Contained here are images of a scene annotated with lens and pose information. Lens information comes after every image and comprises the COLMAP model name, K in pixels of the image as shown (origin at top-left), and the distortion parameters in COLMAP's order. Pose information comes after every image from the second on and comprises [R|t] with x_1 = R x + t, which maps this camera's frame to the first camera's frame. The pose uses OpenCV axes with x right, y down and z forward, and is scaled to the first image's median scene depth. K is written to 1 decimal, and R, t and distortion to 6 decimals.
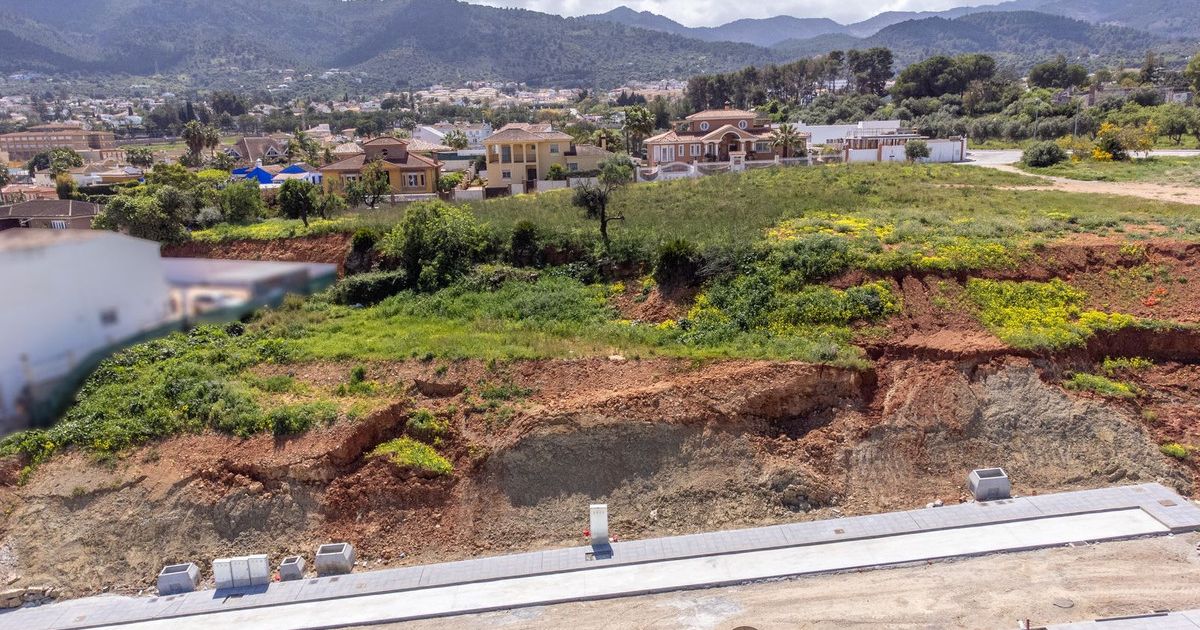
lens RADIAL K [[910.8, 0, 600.0], [0, 910.8, 315.0], [0, 0, 1]] dist [0.004335, 0.033930]
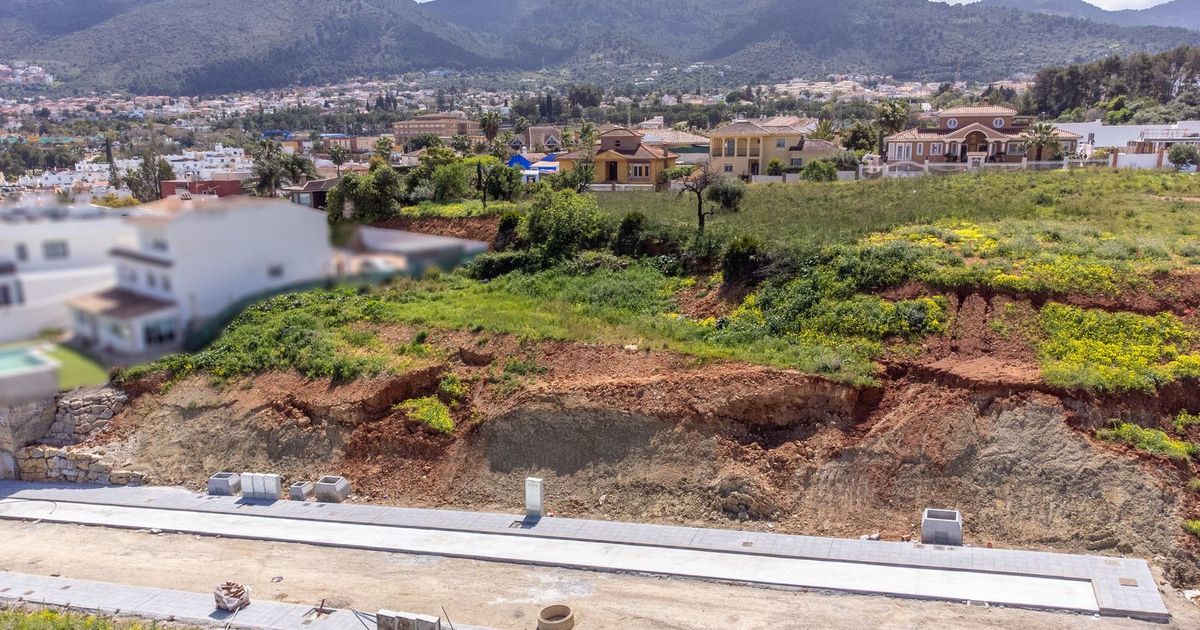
lens RADIAL K [[924.8, 0, 600.0], [0, 924.8, 315.0], [0, 0, 1]] dist [0.020212, 0.004651]
pose [[0.924981, 0.095033, -0.367939, 0.370480], [-0.093967, 0.995357, 0.020858, -0.007285], [0.368212, 0.015281, 0.929616, 0.025628]]
